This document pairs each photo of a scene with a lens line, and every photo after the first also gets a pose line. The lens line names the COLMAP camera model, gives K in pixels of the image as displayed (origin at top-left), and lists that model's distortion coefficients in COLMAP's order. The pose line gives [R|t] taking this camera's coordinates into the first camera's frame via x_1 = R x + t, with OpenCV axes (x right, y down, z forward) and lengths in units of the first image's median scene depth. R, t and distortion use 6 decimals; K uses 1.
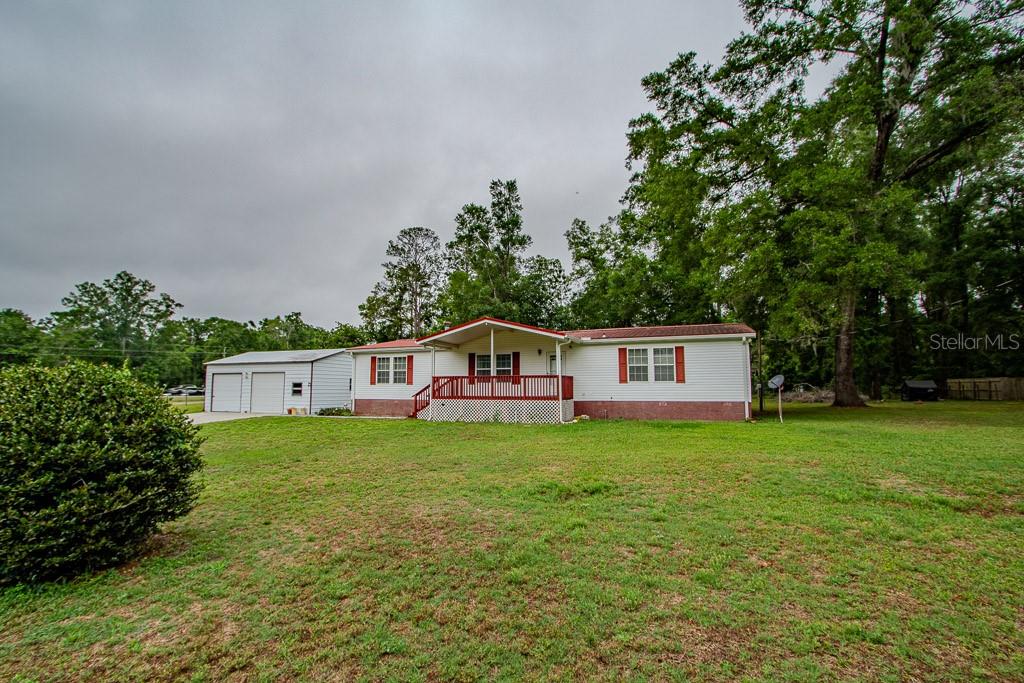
lens RADIAL K [[450.7, 0, 512.0], [0, 450.7, 341.5], [0, 0, 1]] dist [-0.011232, -0.000073]
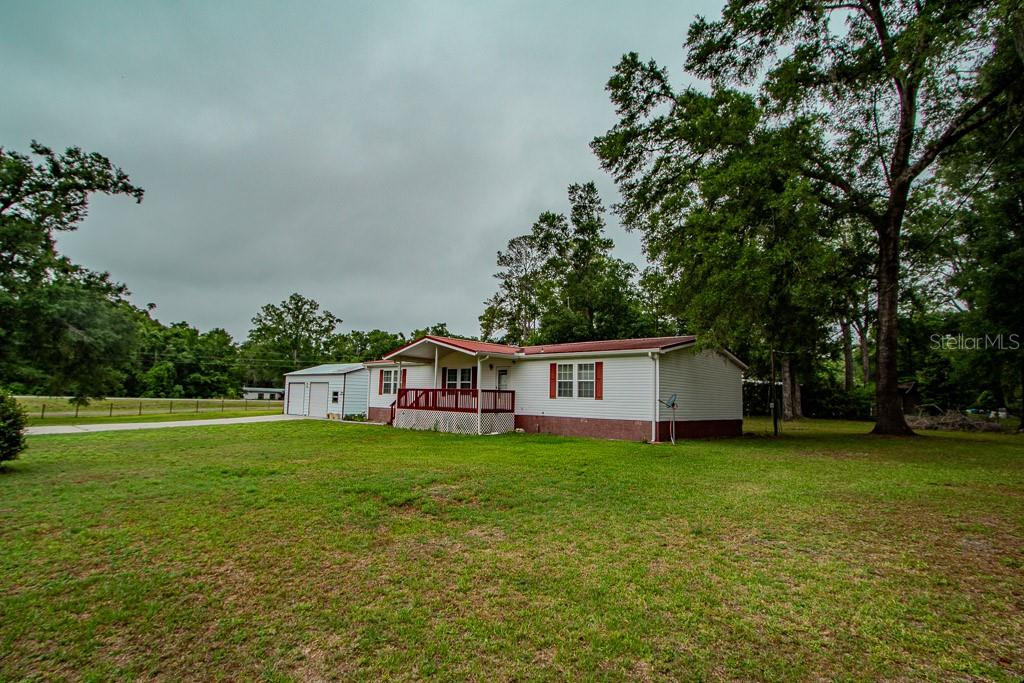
lens RADIAL K [[488.9, 0, 512.0], [0, 488.9, 341.5], [0, 0, 1]] dist [-0.012633, -0.000363]
pose [[0.941939, -0.015648, -0.335418, 0.407513], [0.010223, 0.999787, -0.017932, -0.012277], [0.335627, 0.013462, 0.941899, -0.046305]]
